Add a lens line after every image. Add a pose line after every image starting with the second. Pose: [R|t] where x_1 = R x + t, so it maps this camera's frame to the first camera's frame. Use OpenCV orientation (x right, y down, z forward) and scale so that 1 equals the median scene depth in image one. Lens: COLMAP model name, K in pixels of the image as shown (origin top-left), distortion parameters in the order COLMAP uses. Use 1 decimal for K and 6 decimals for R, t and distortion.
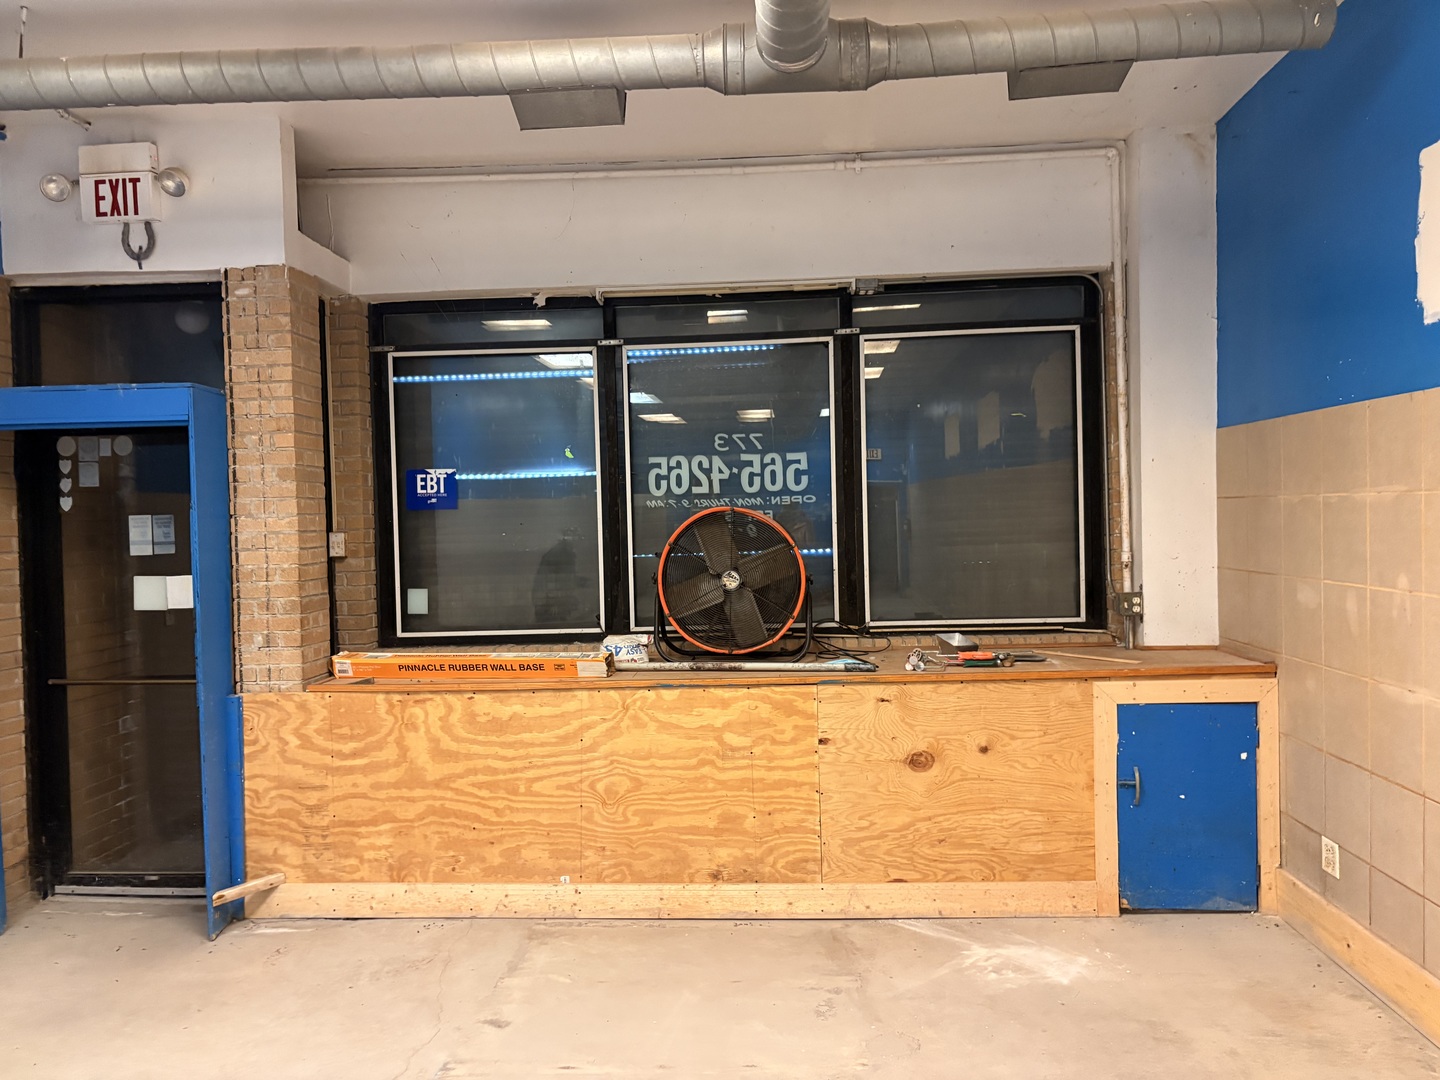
lens RADIAL K [[1090.8, 0, 709.0], [0, 1090.8, 542.0], [0, 0, 1]] dist [0.055444, -0.034643]
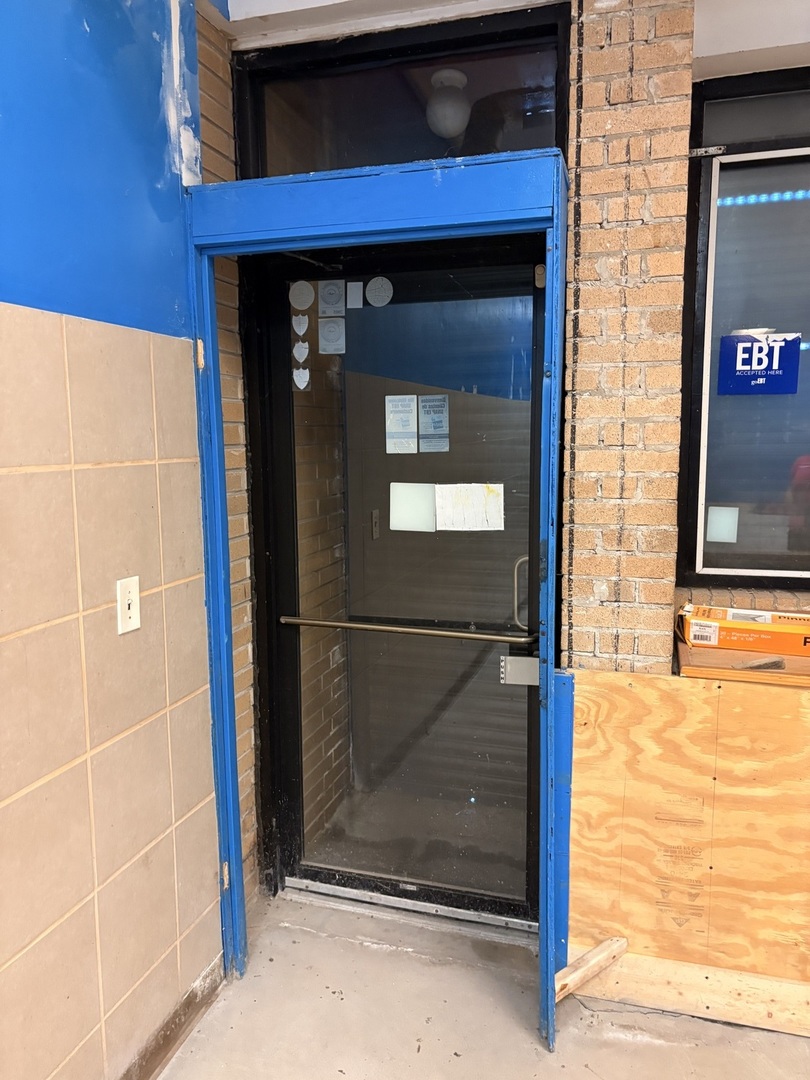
lens RADIAL K [[818.1, 0, 415.1], [0, 818.1, 541.8], [0, 0, 1]] dist [0.055444, -0.034643]
pose [[0.977397, 0.043536, -0.206879, -0.416496], [-0.019848, 0.993141, 0.115227, 0.008566], [0.210477, -0.108517, 0.971557, 0.514673]]
